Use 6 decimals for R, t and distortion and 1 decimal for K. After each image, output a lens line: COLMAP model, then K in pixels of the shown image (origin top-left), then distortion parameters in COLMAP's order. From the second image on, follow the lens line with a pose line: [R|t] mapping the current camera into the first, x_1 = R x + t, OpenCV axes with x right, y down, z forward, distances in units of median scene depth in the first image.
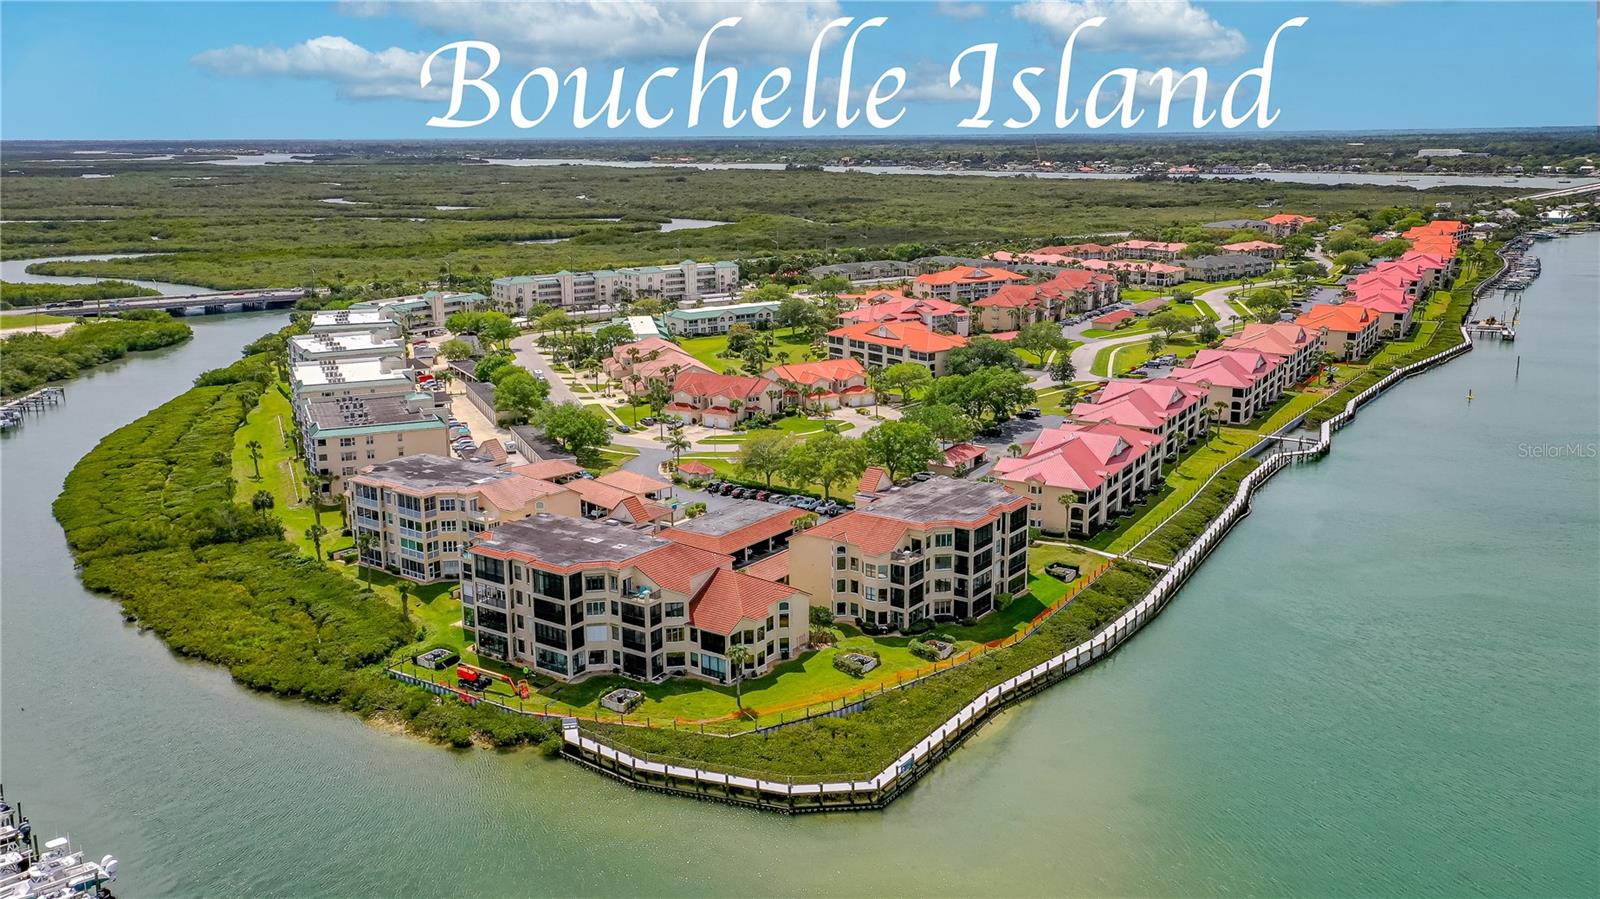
lens RADIAL K [[1408.3, 0, 788.7], [0, 1408.3, 447.9], [0, 0, 1]] dist [0.028003, -0.001193]
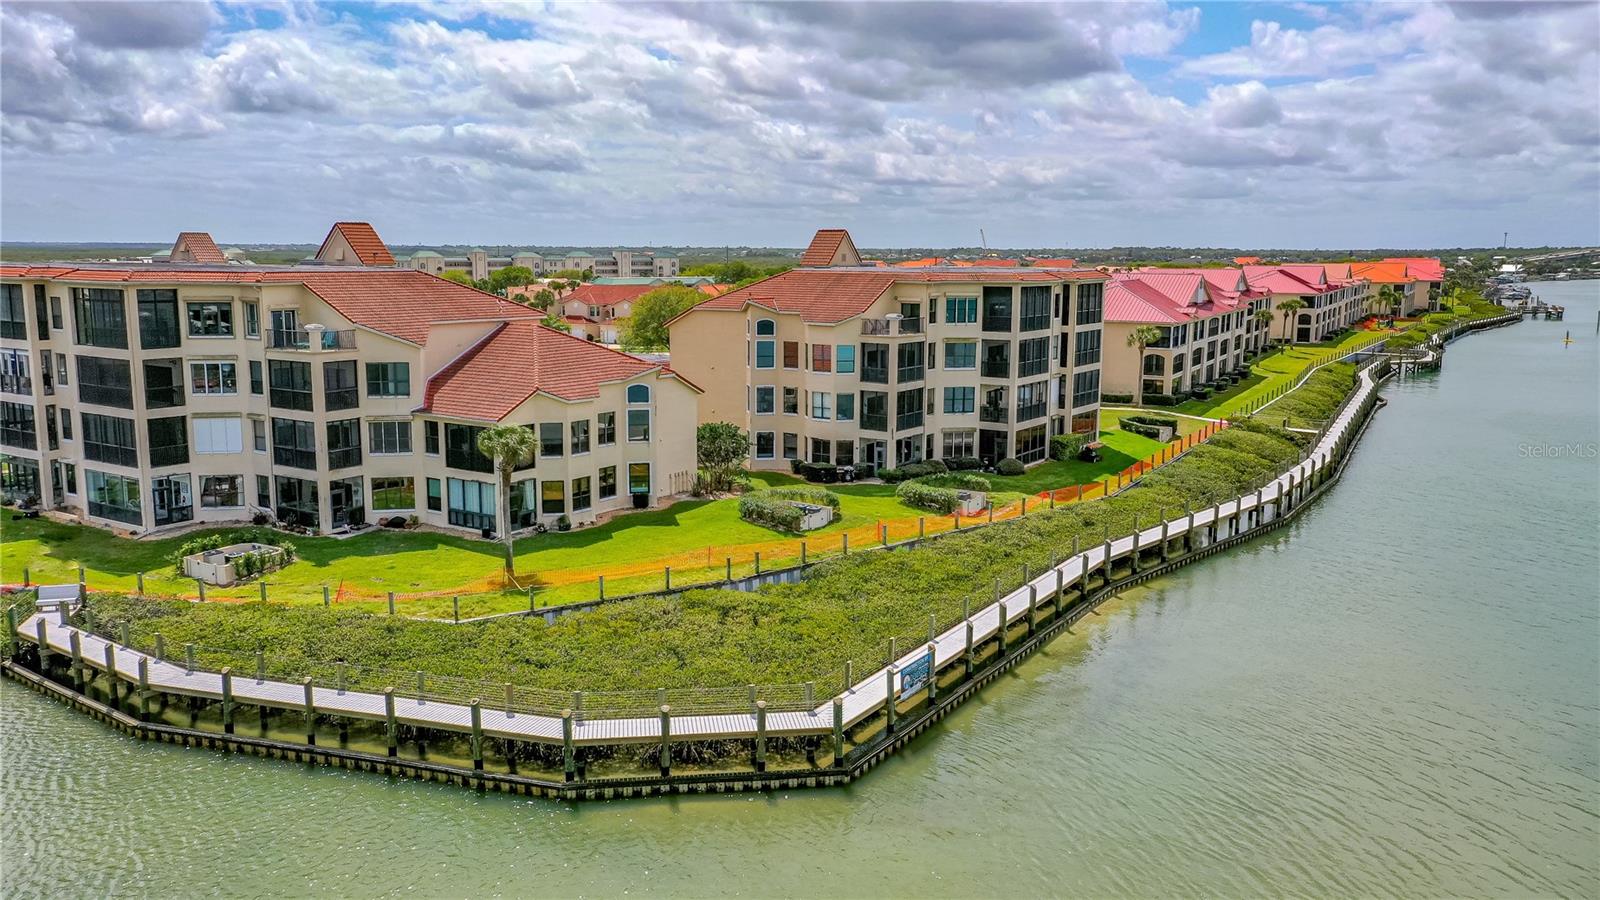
lens RADIAL K [[1326.3, 0, 814.3], [0, 1326.3, 449.1], [0, 0, 1]] dist [0.025501, 0.020835]
pose [[0.998771, 0.009013, 0.048745, 0.034340], [-0.005842, 0.997880, -0.064812, 0.160122], [-0.049226, 0.064447, 0.996706, 0.554544]]
